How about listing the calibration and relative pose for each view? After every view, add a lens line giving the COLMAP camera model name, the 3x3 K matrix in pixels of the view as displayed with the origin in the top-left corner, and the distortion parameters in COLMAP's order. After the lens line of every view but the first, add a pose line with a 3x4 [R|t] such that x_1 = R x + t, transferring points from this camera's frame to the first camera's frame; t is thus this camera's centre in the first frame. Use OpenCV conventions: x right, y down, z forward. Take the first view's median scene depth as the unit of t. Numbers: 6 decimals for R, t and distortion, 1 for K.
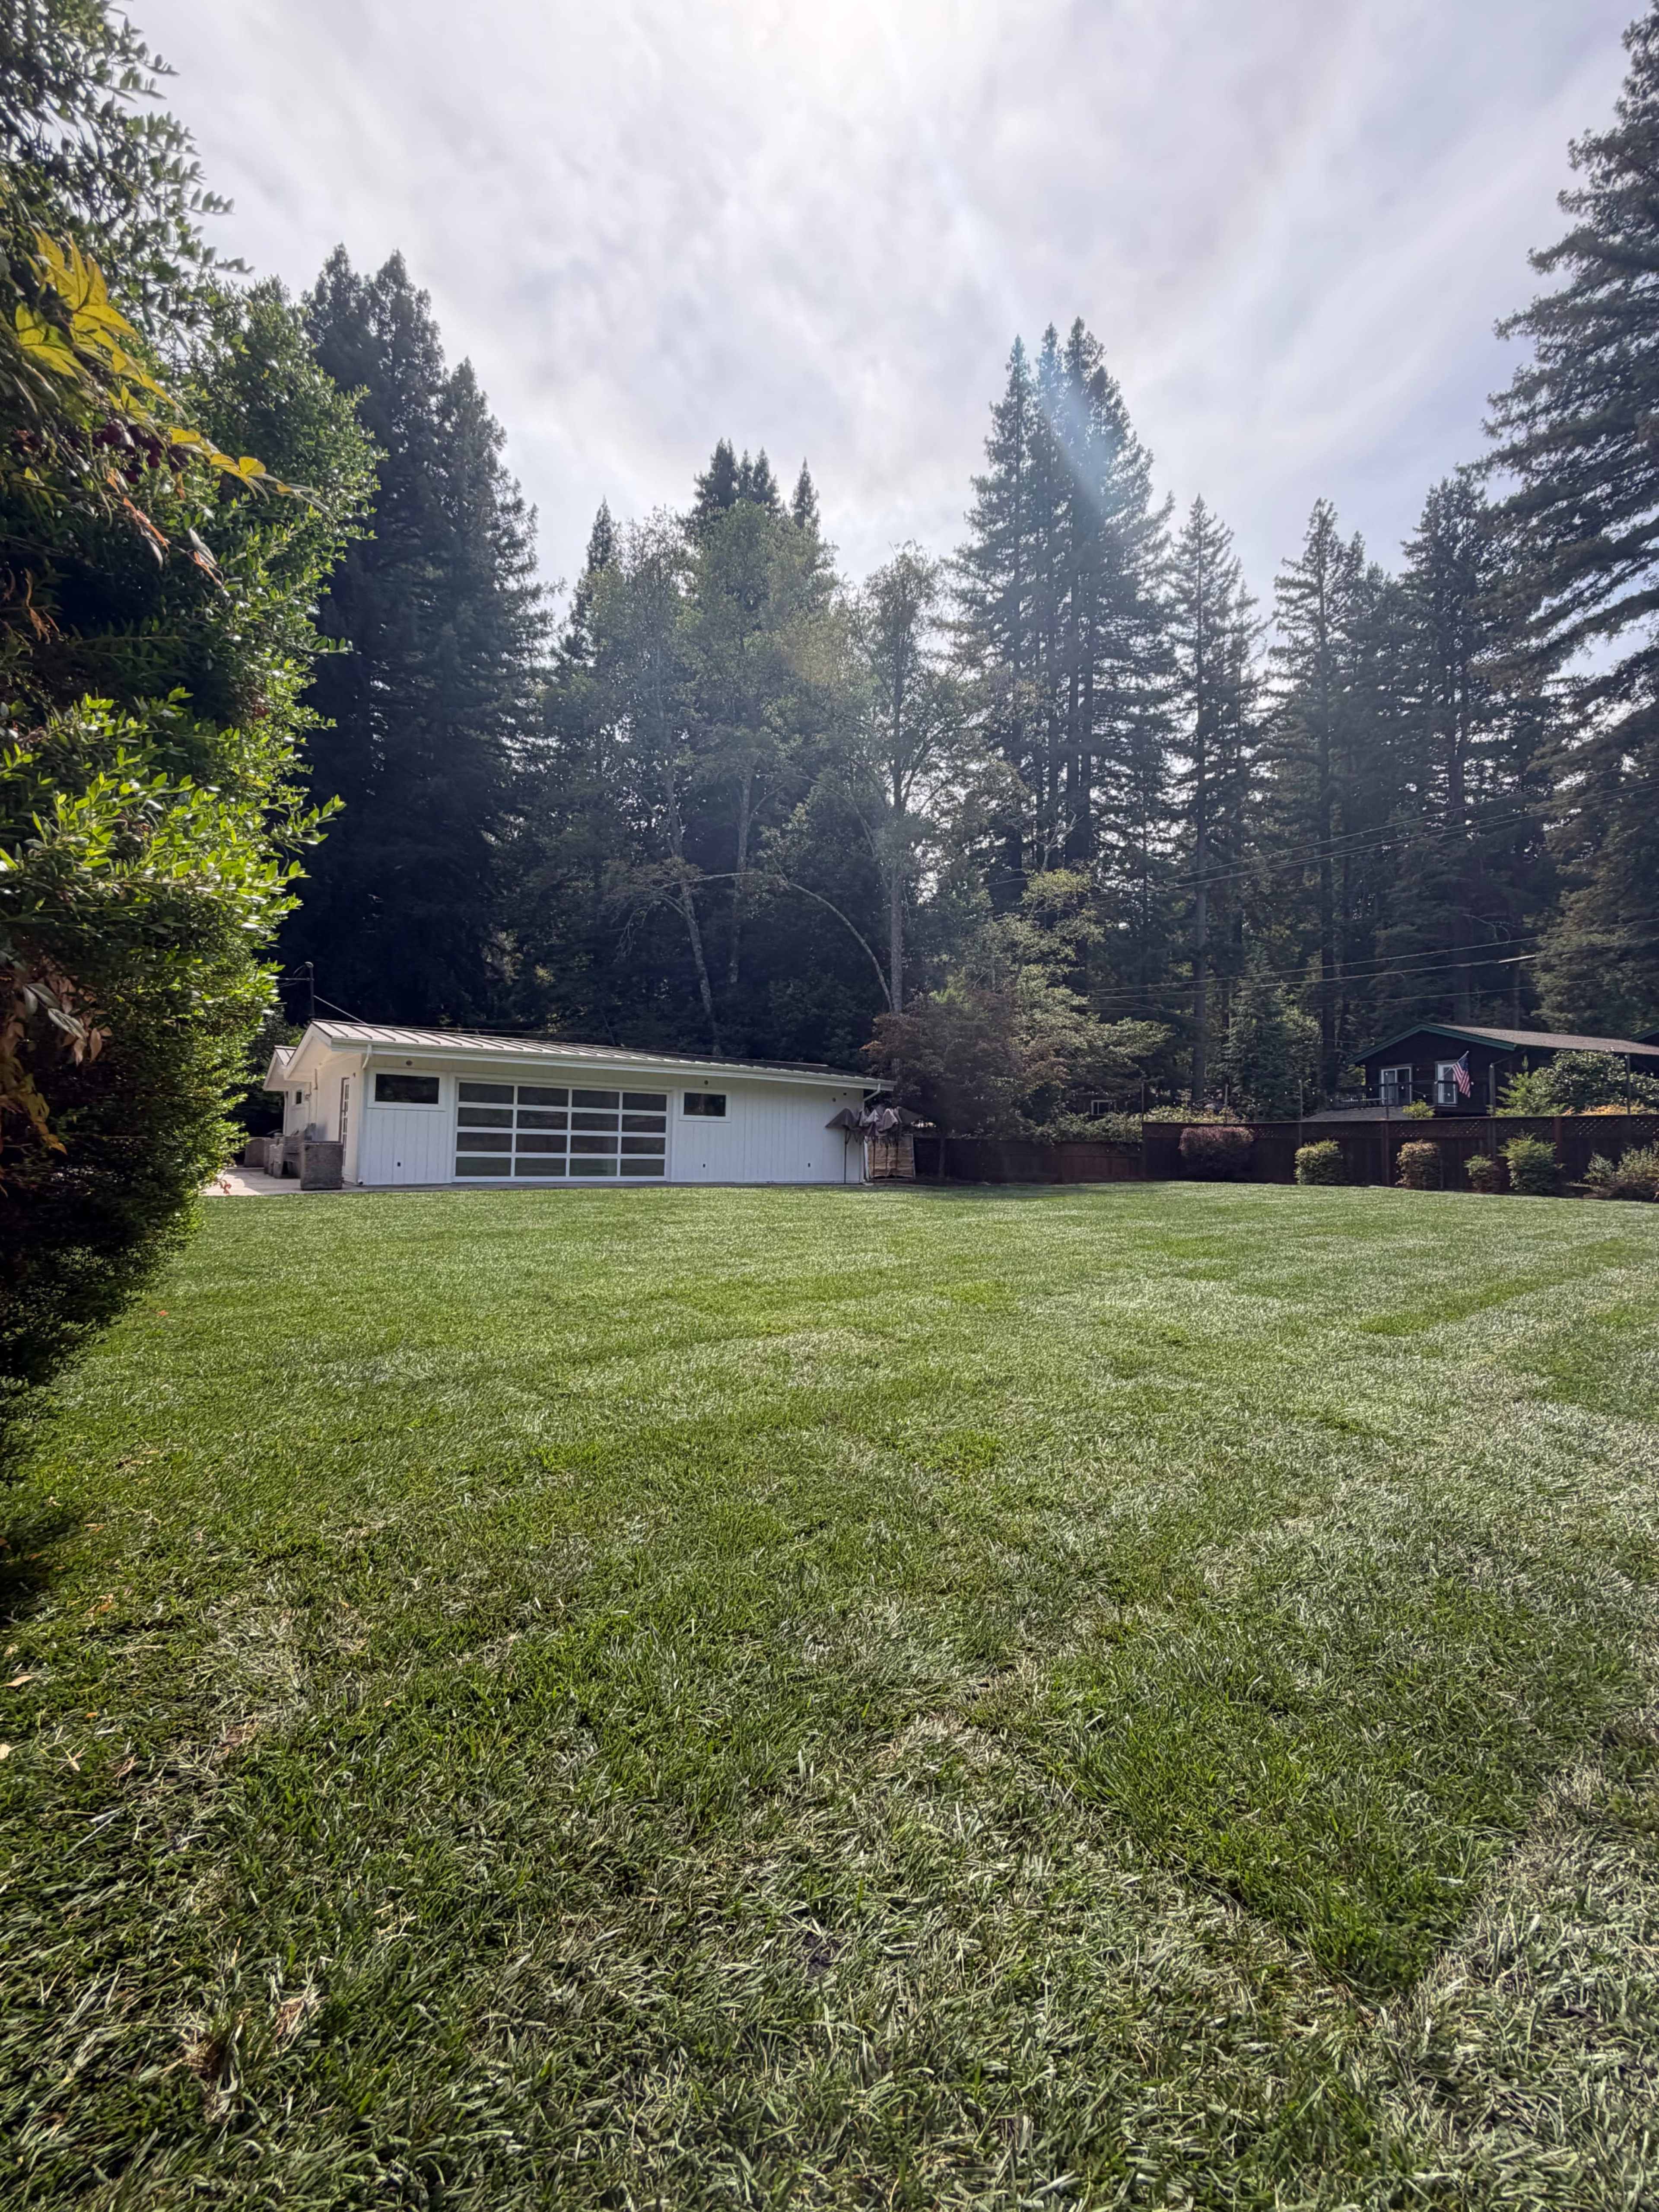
lens RADIAL K [[884.3, 0, 828.1], [0, 884.3, 1103.4], [0, 0, 1]] dist [0.002931, -0.000481]
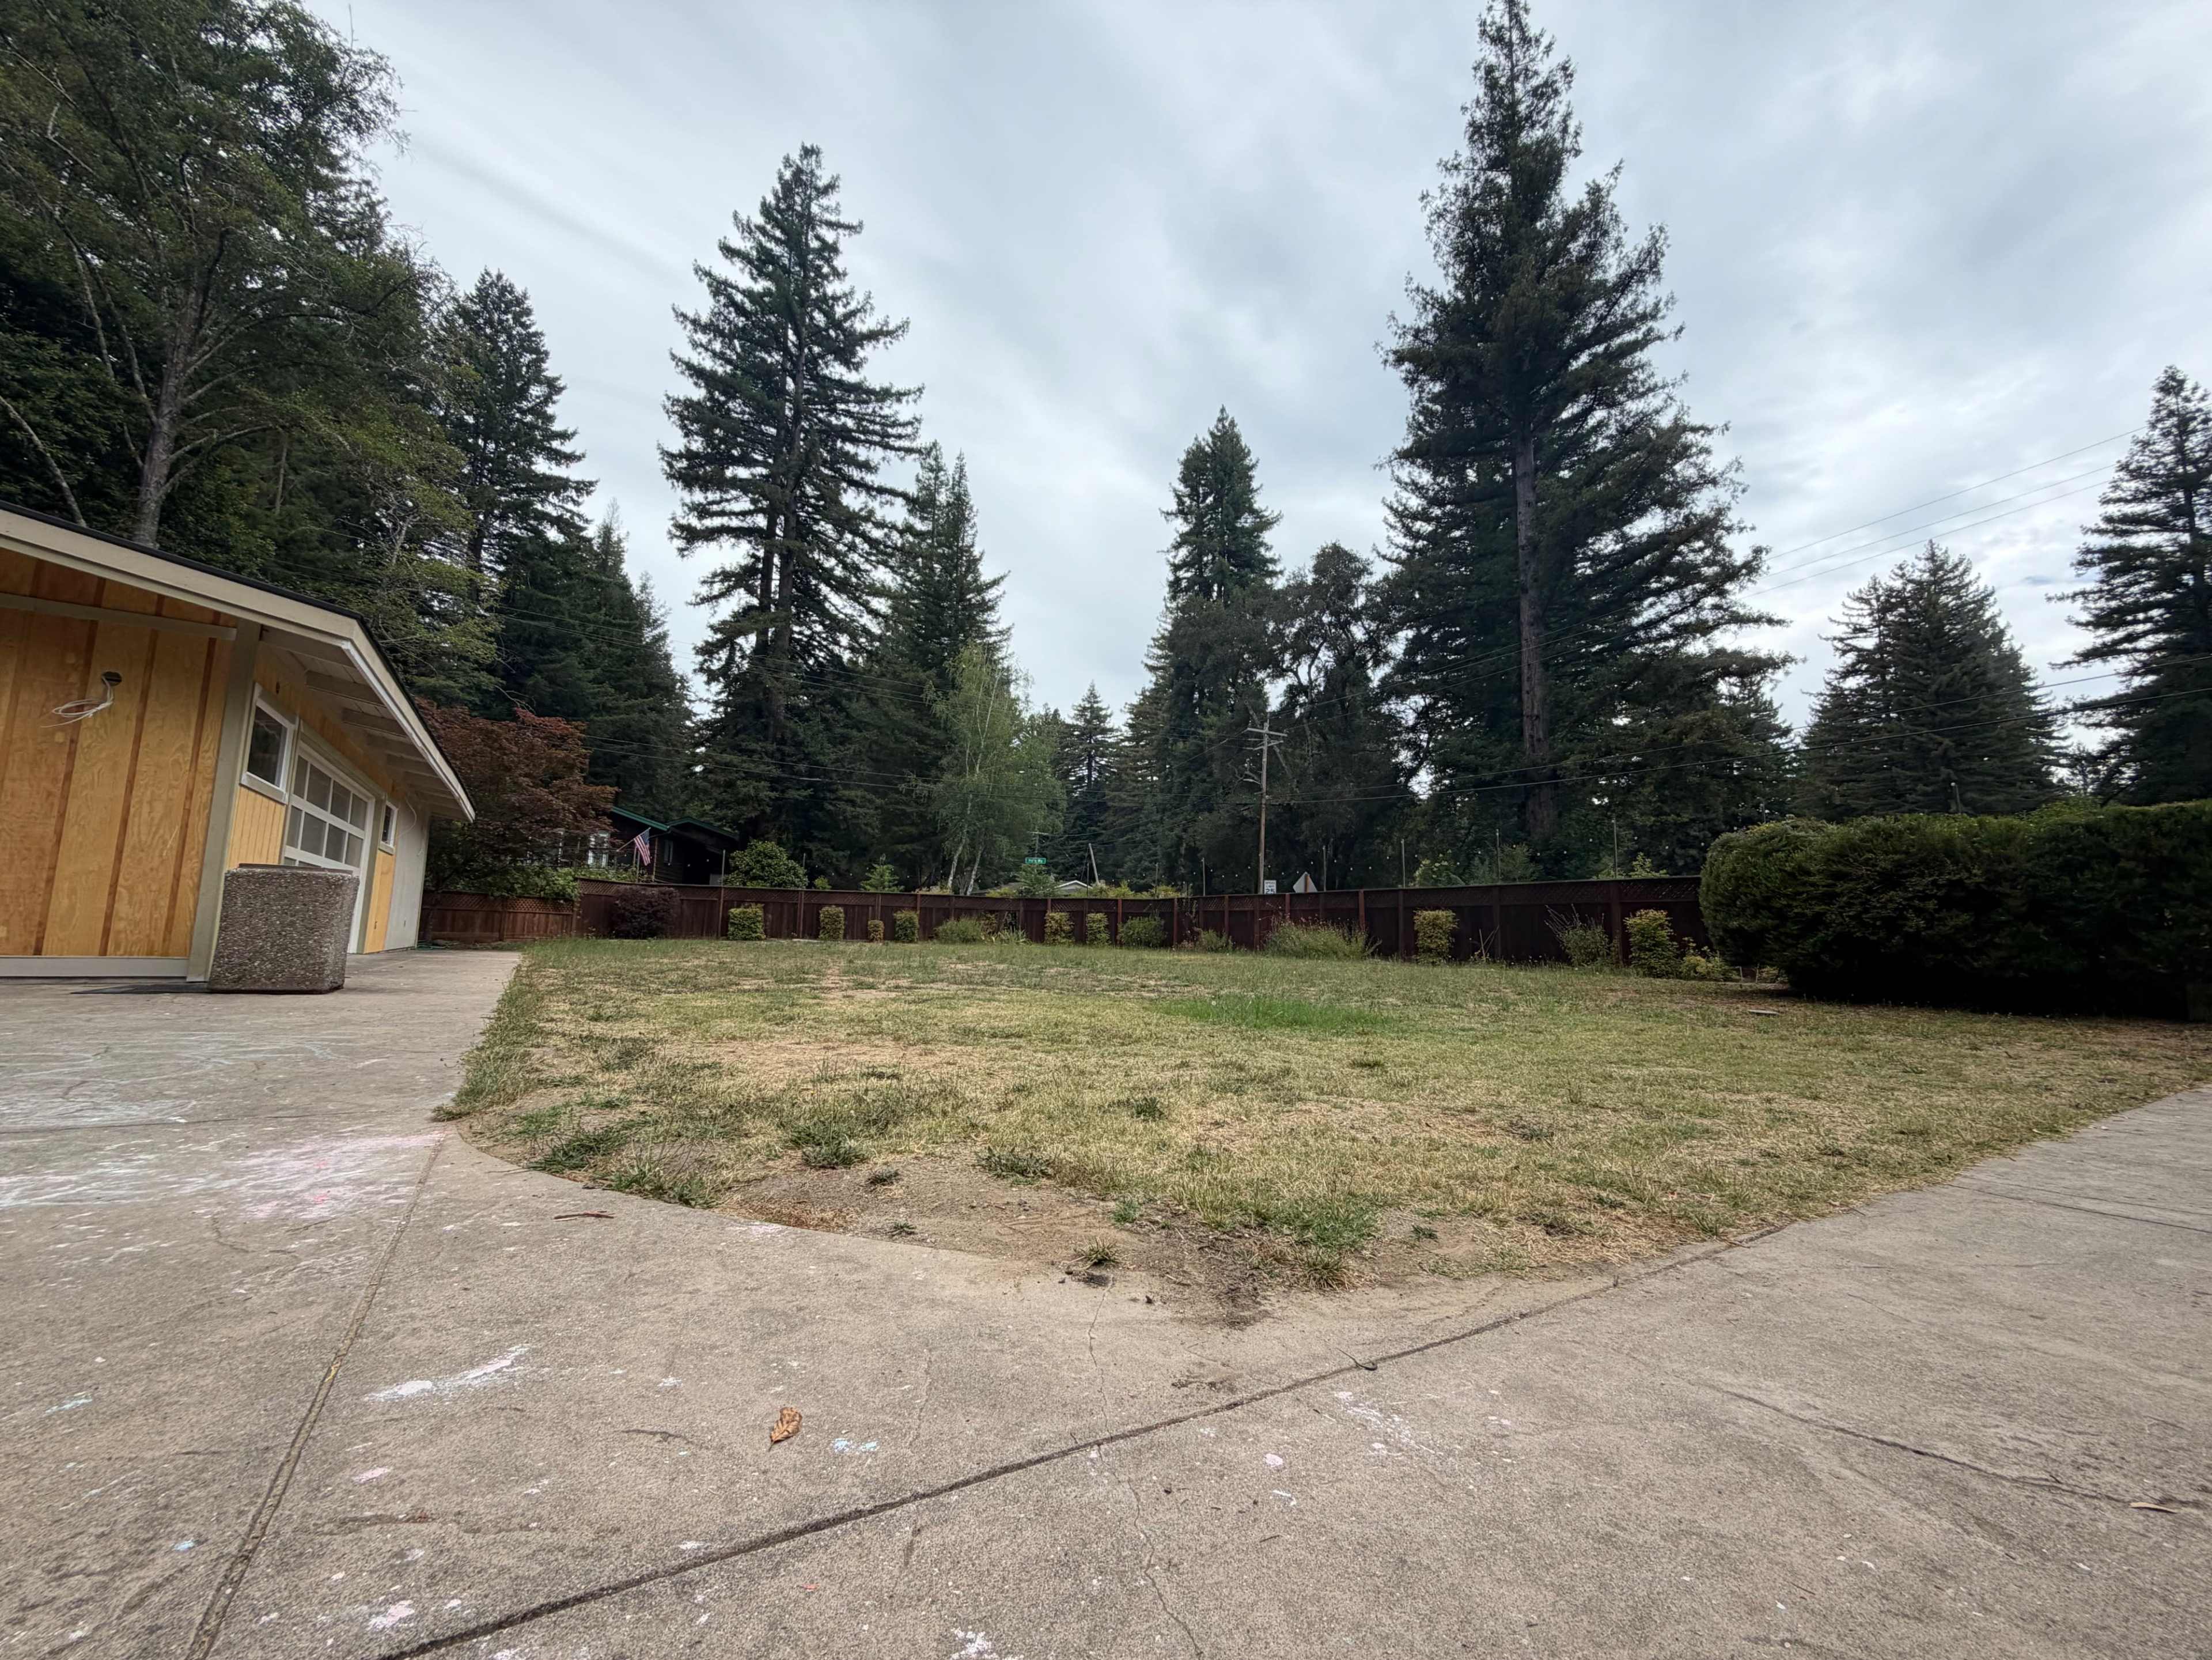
lens RADIAL K [[884.5, 0, 1102.9], [0, 884.5, 828.5], [0, 0, 1]] dist [0.002931, -0.000481]
pose [[0.092773, 0.106992, 0.989922, -0.251984], [-0.073236, 0.992250, -0.100381, 0.010755], [-0.992990, -0.063186, 0.099890, 0.161182]]
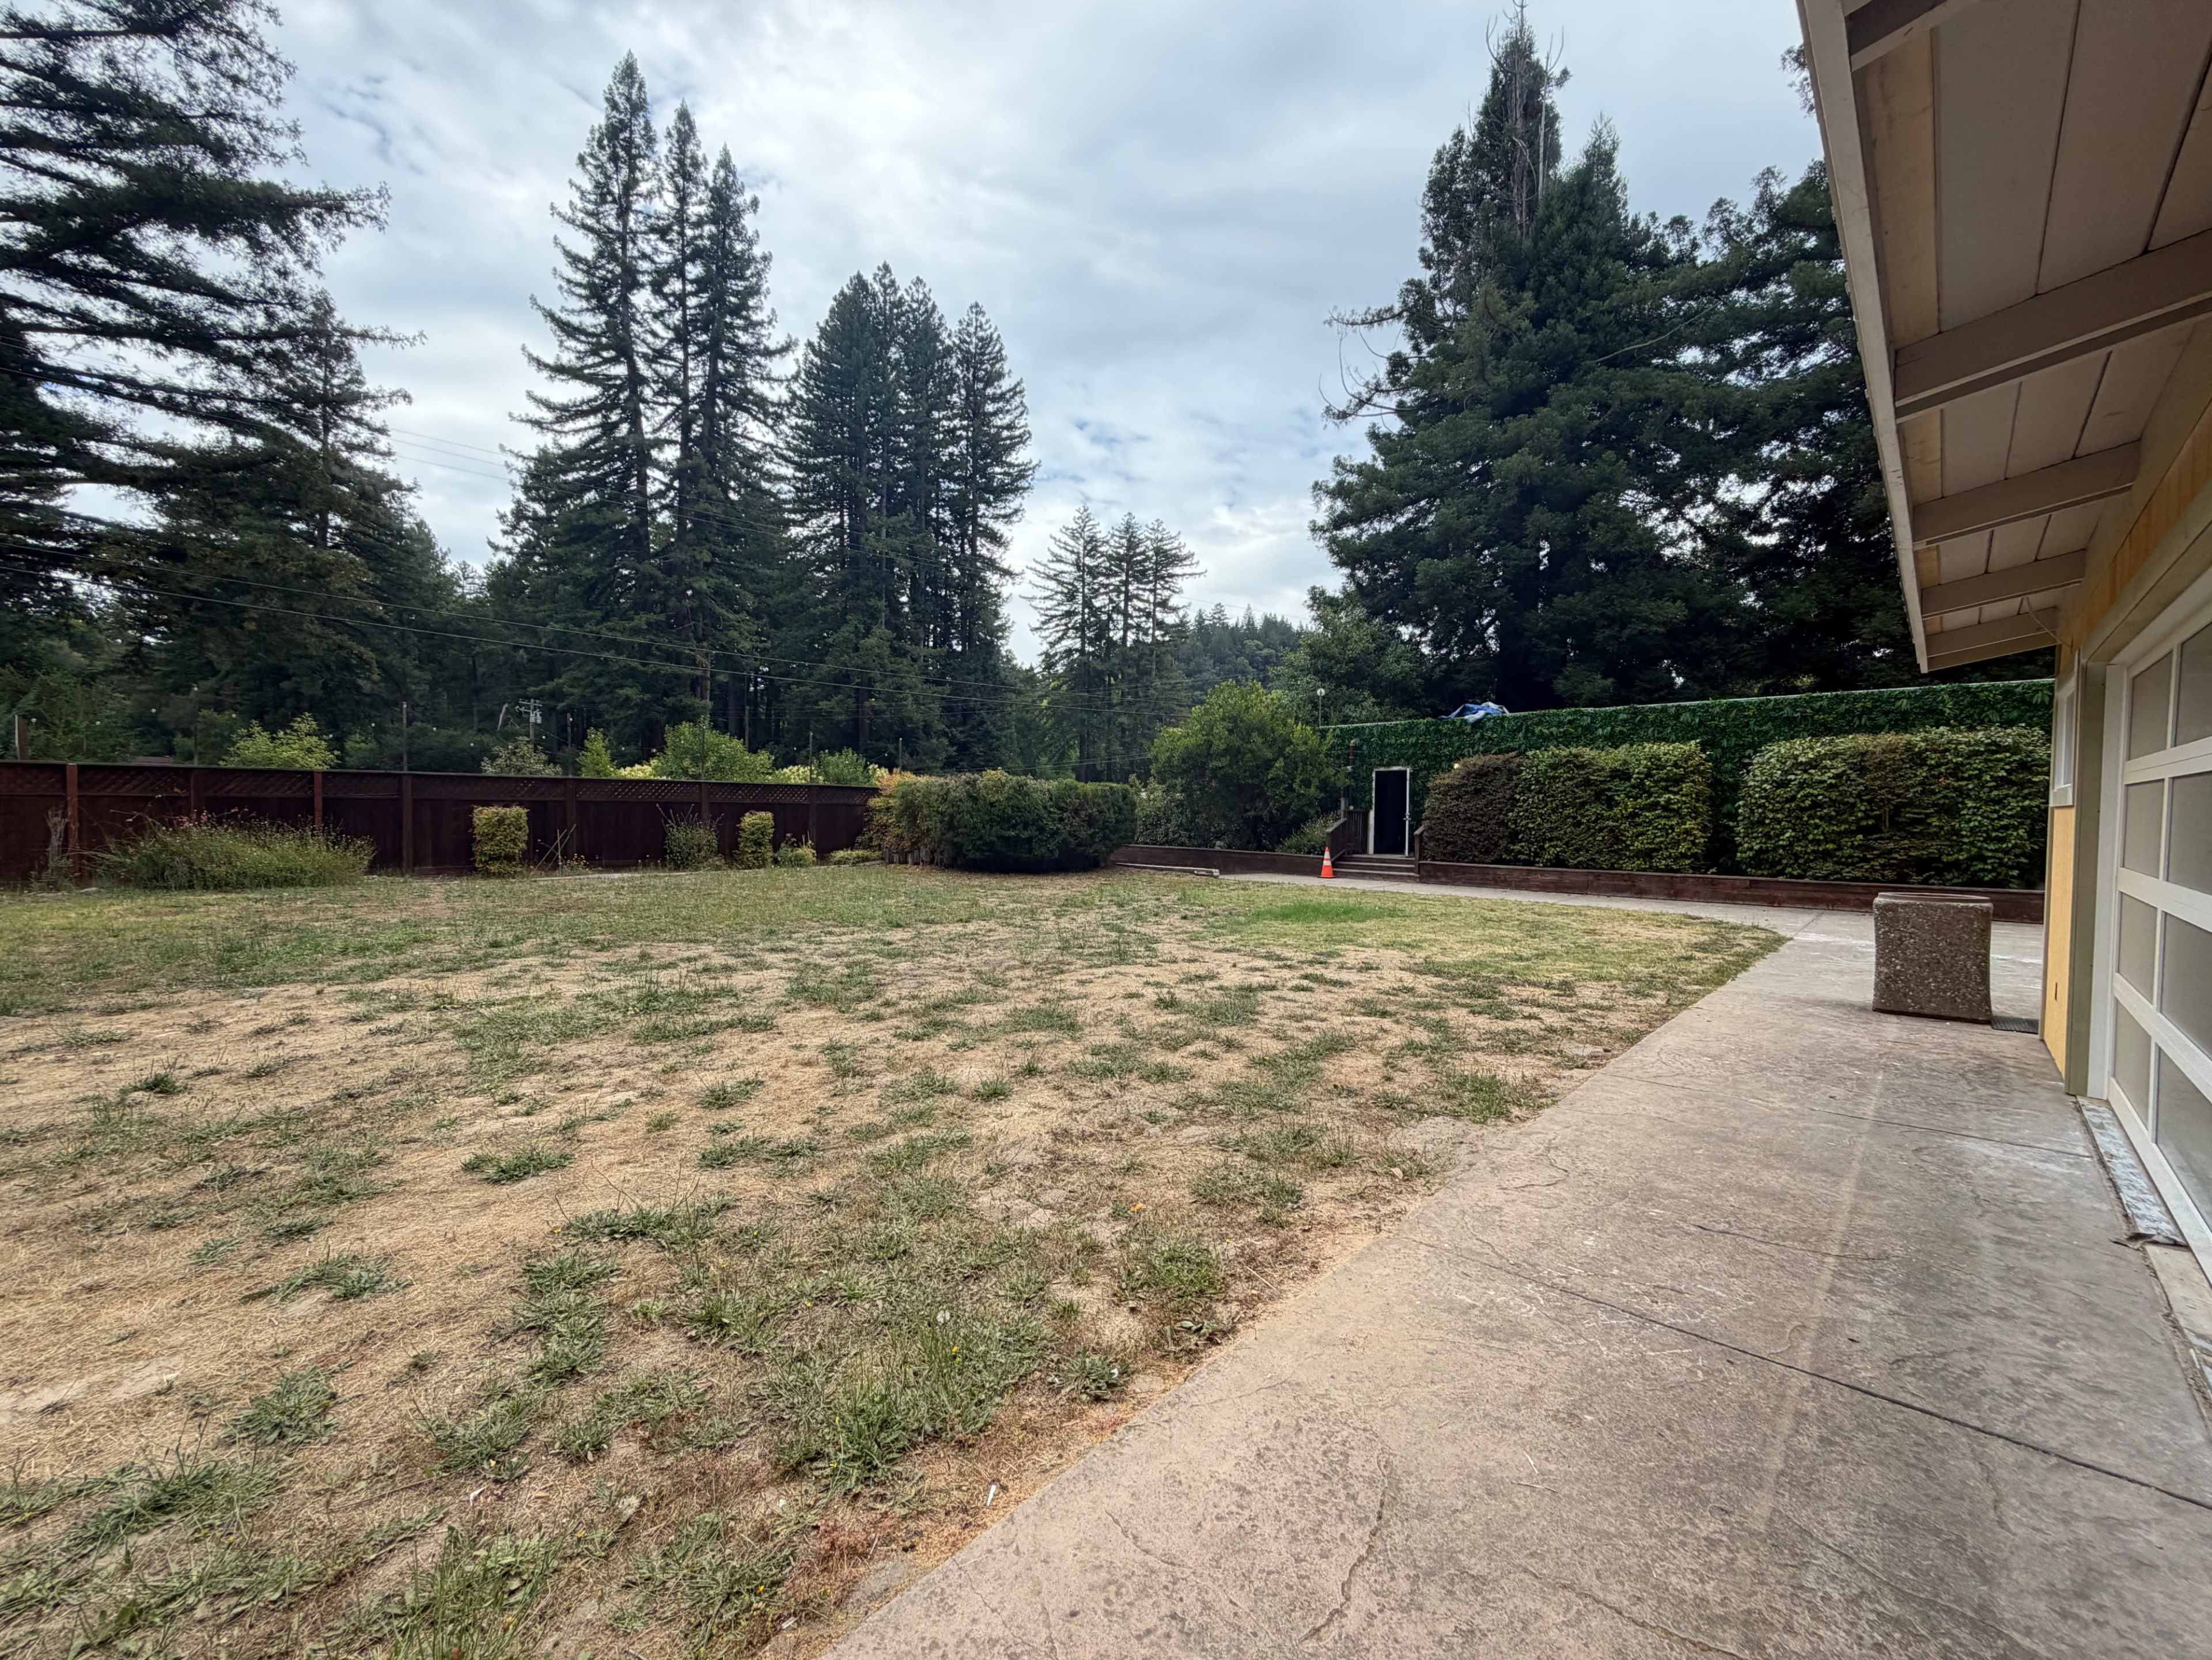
lens RADIAL K [[884.5, 0, 1101.5], [0, 884.5, 829.2], [0, 0, 1]] dist [0.002931, -0.000481]
pose [[-0.988554, -0.025566, -0.148686, -0.035939], [-0.021321, 0.999320, -0.030075, 0.009438], [0.149353, -0.026560, -0.988427, 0.360624]]
